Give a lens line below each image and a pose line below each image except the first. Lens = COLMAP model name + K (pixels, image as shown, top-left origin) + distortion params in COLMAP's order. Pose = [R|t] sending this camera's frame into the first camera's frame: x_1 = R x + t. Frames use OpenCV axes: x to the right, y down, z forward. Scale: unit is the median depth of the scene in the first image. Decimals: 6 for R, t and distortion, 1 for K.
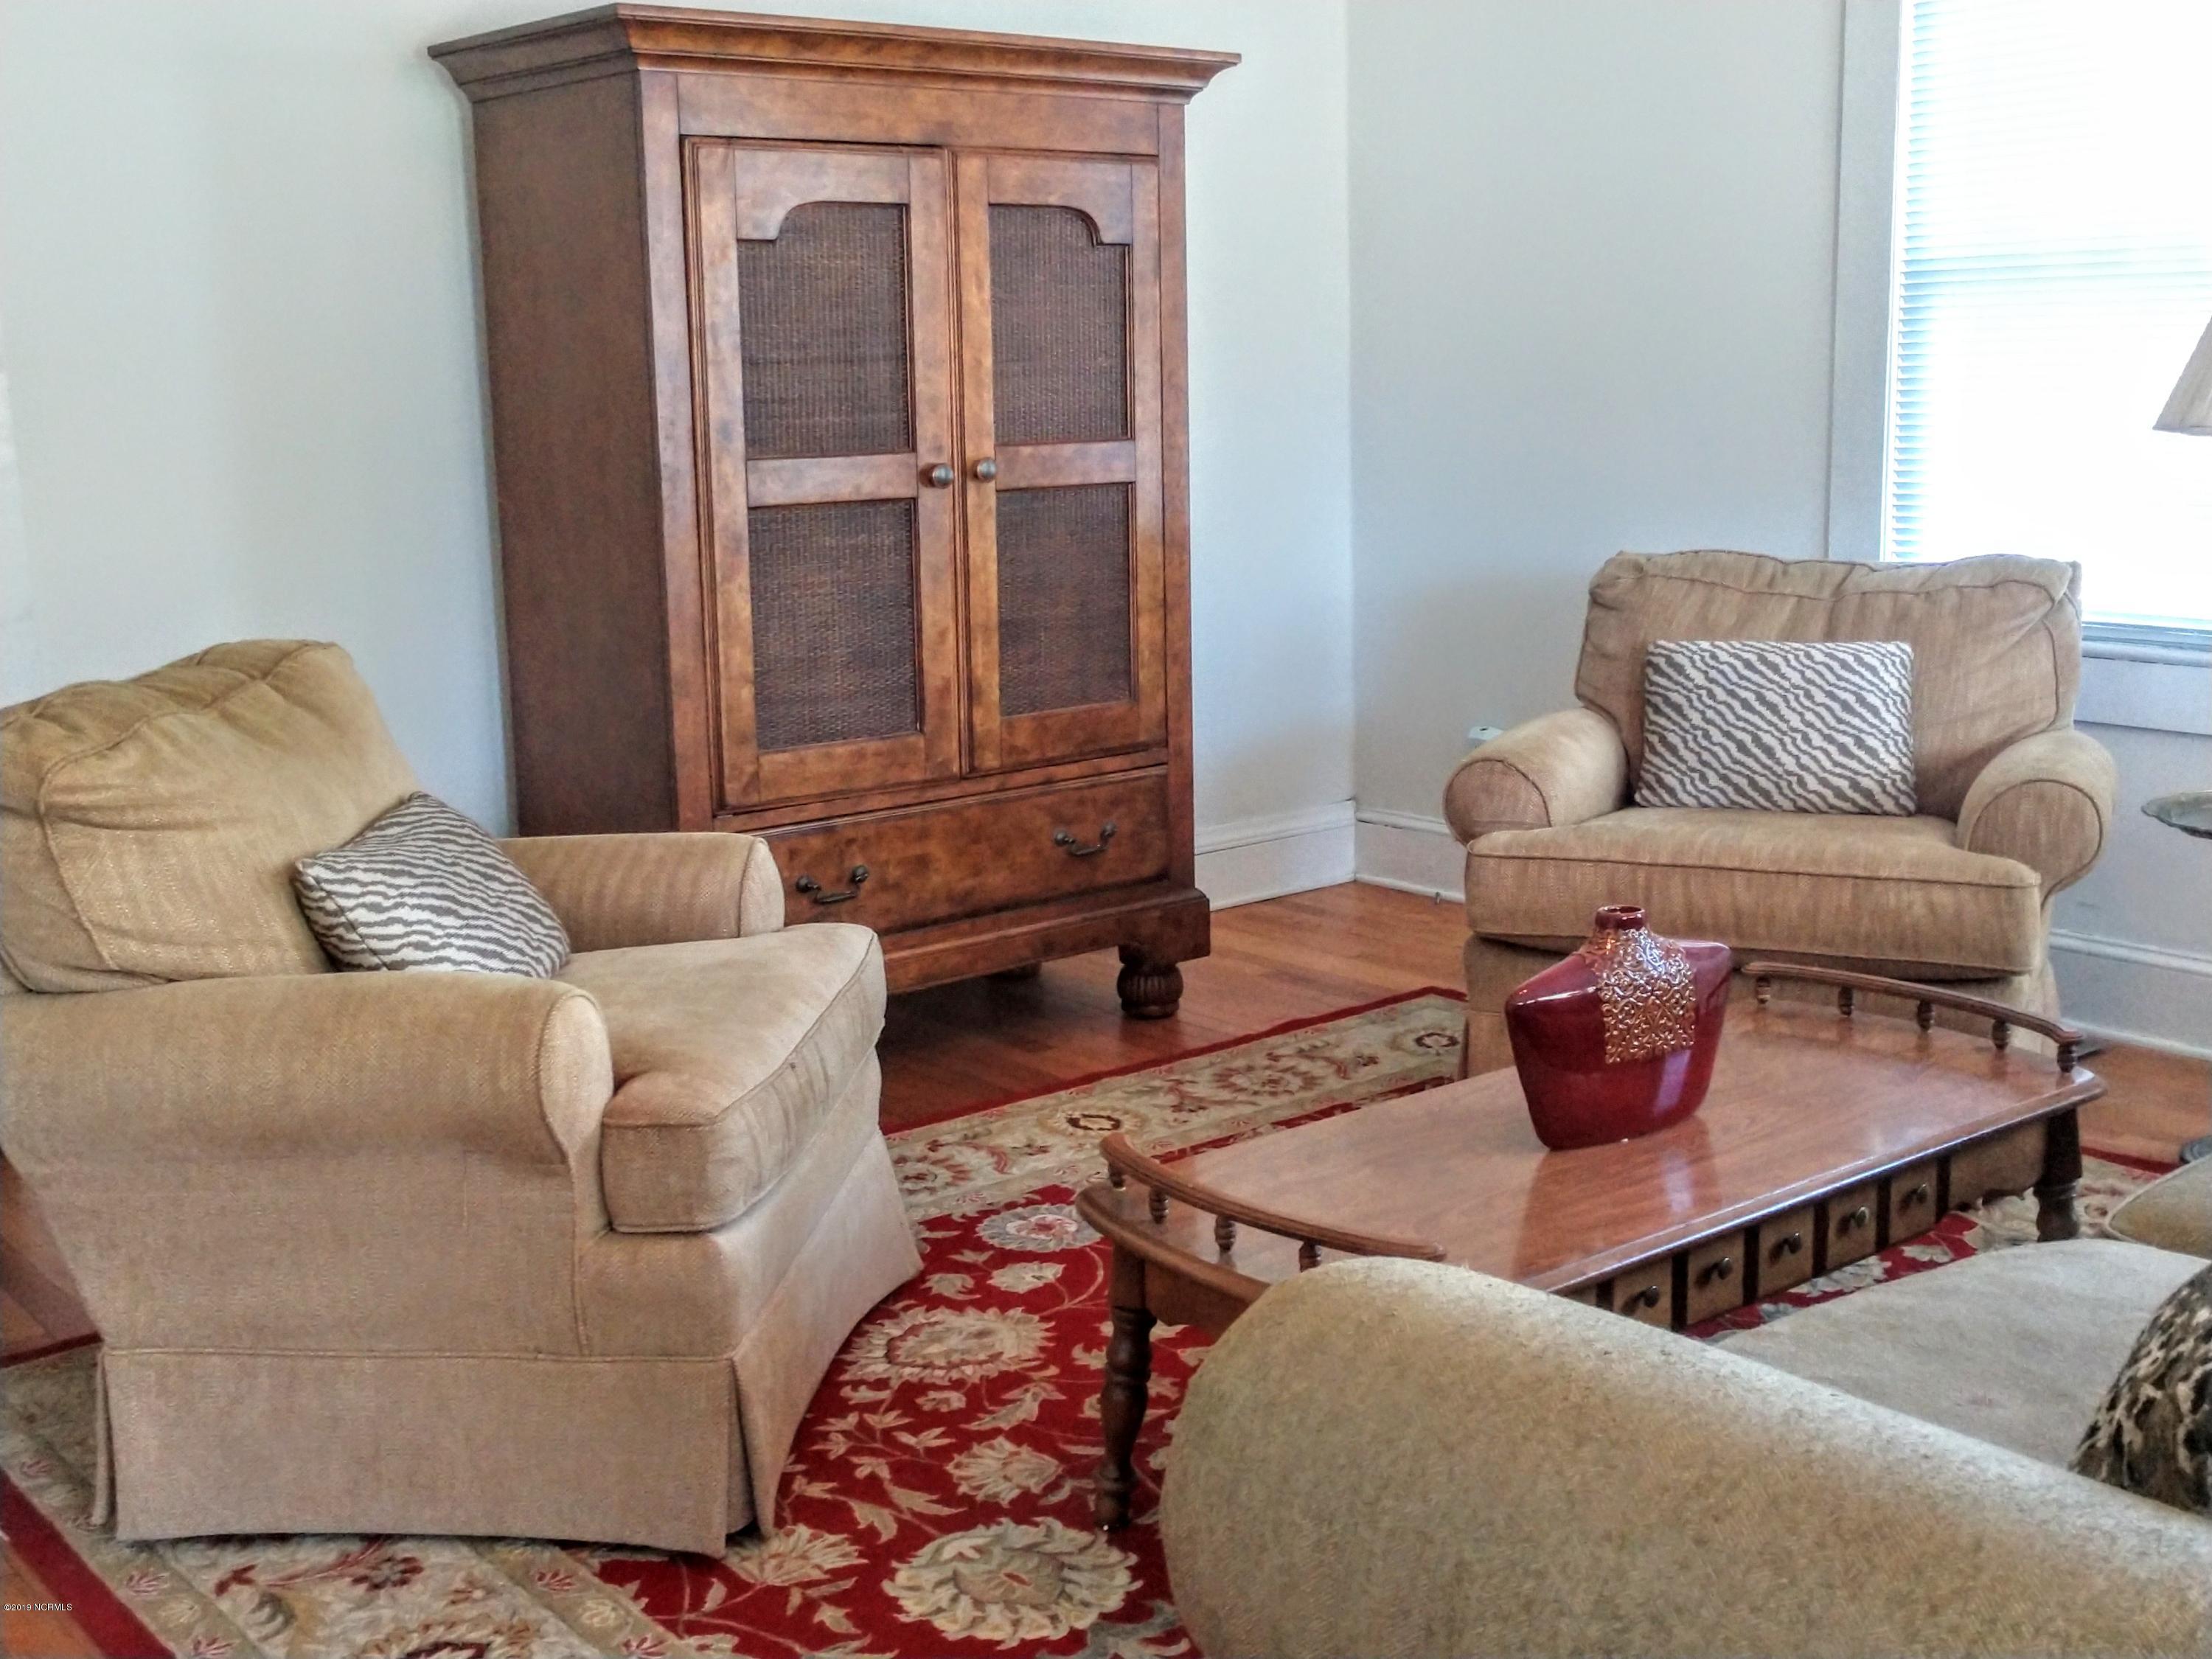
lens RADIAL K [[2542.7, 0, 1113.5], [0, 2542.7, 824.8], [0, 0, 1]] dist [0.000329, 0.000000]
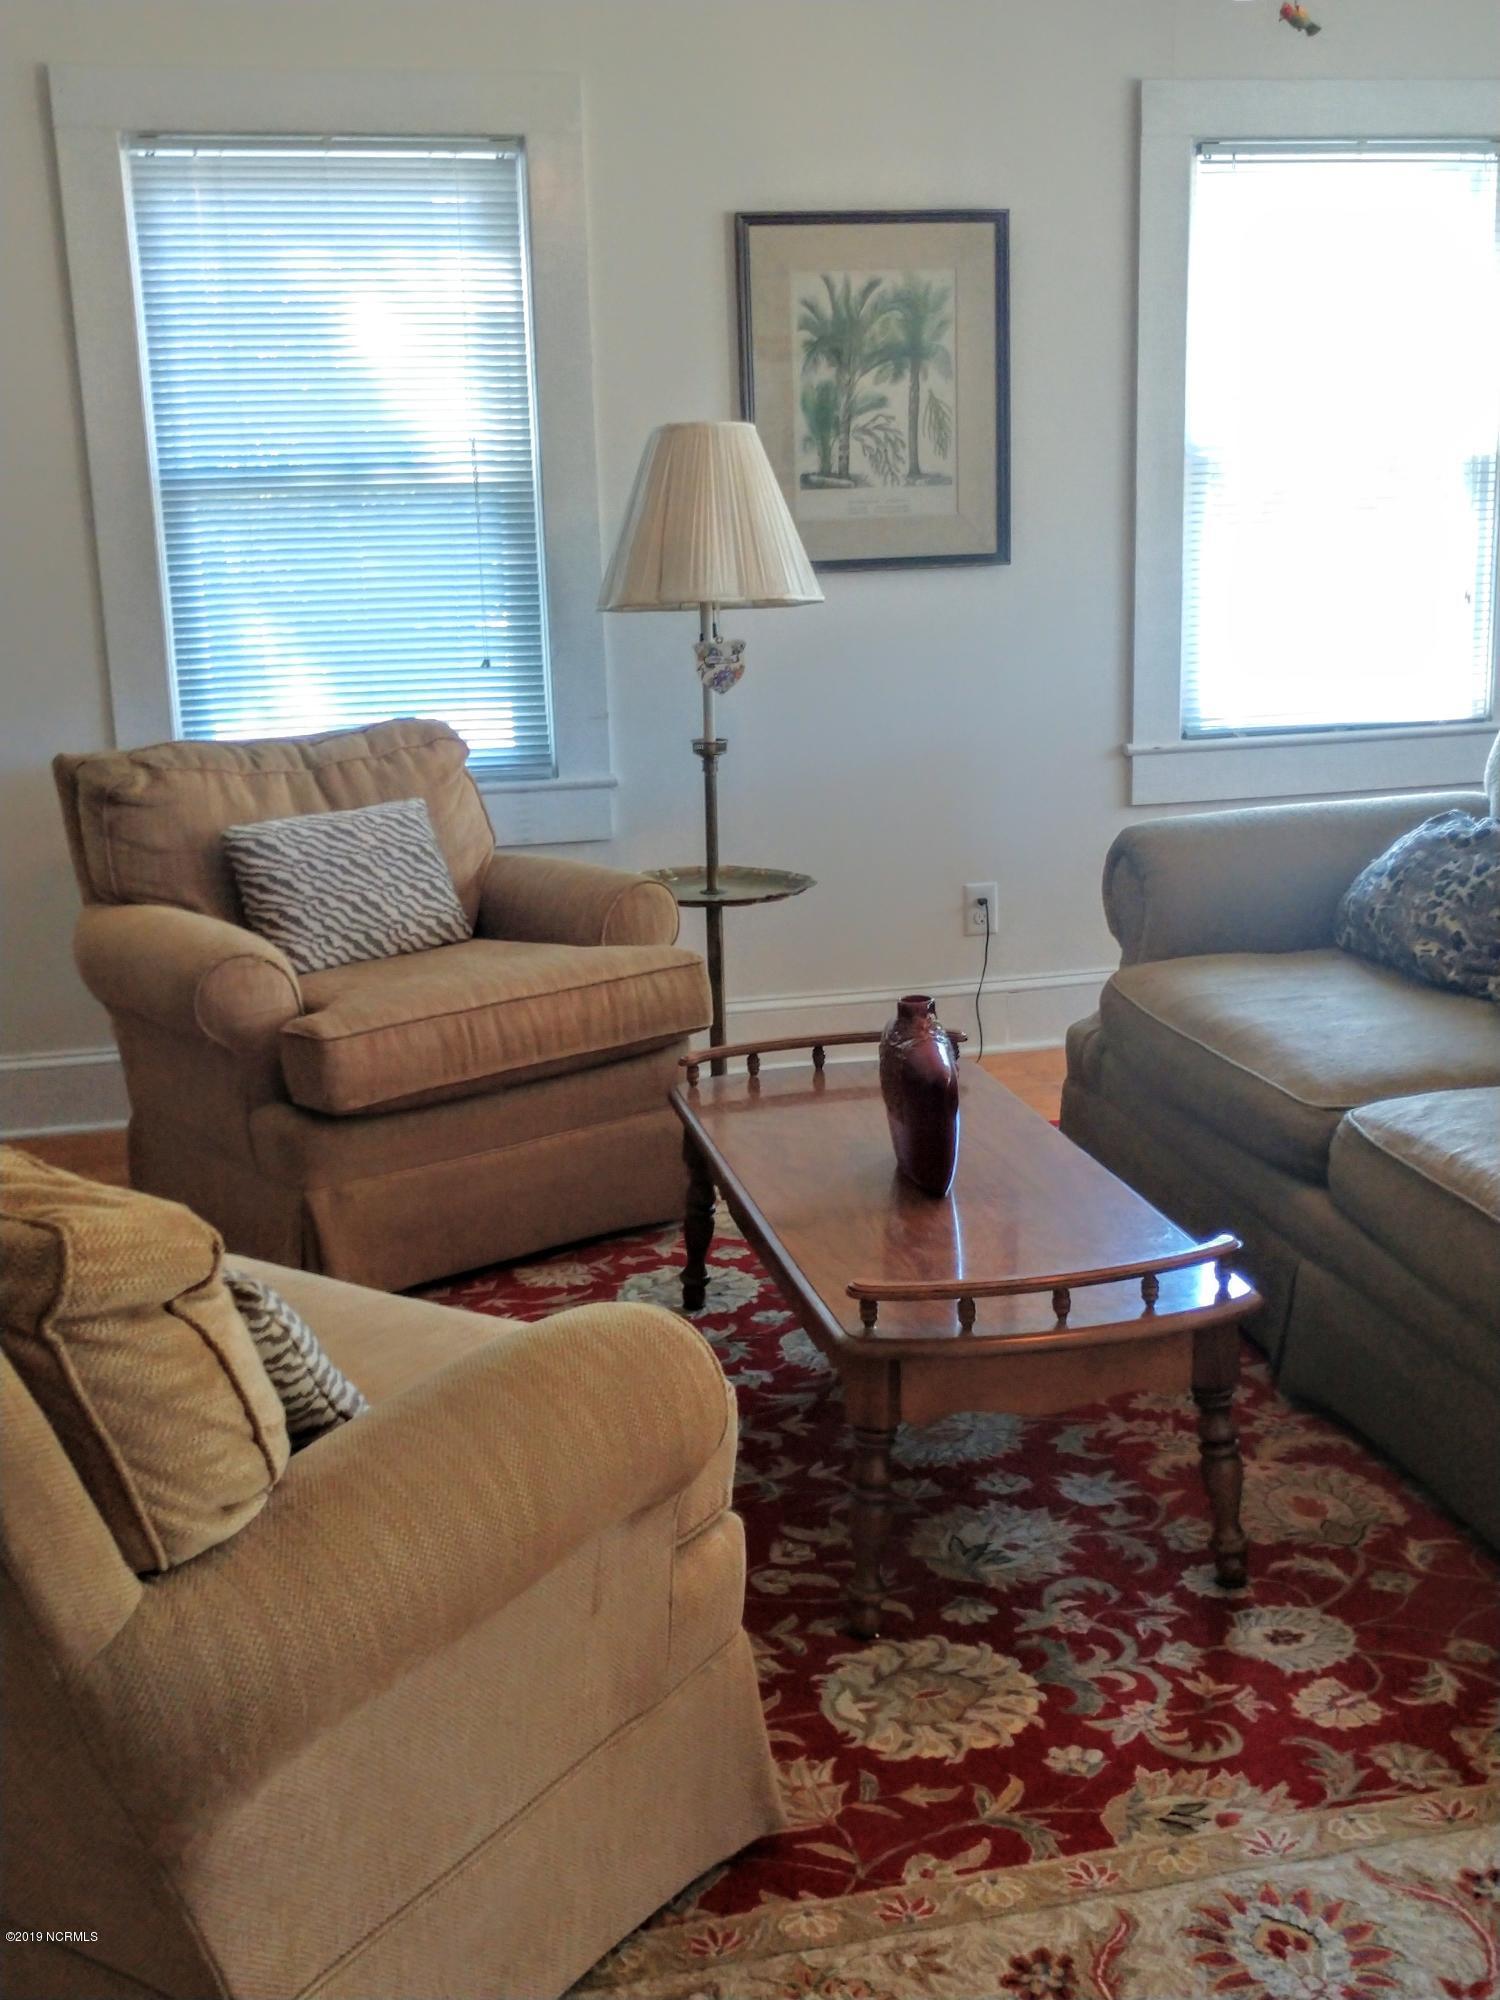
lens RADIAL K [[2299.0, 0, 757.1], [0, 2299.0, 1004.4], [0, 0, 1]] dist [0.000329, 0.000000]
pose [[0.425128, -0.195966, 0.883665, -0.586161], [0.185091, 0.974473, 0.127058, -0.085517], [-0.886007, 0.109543, 0.450547, 0.395065]]
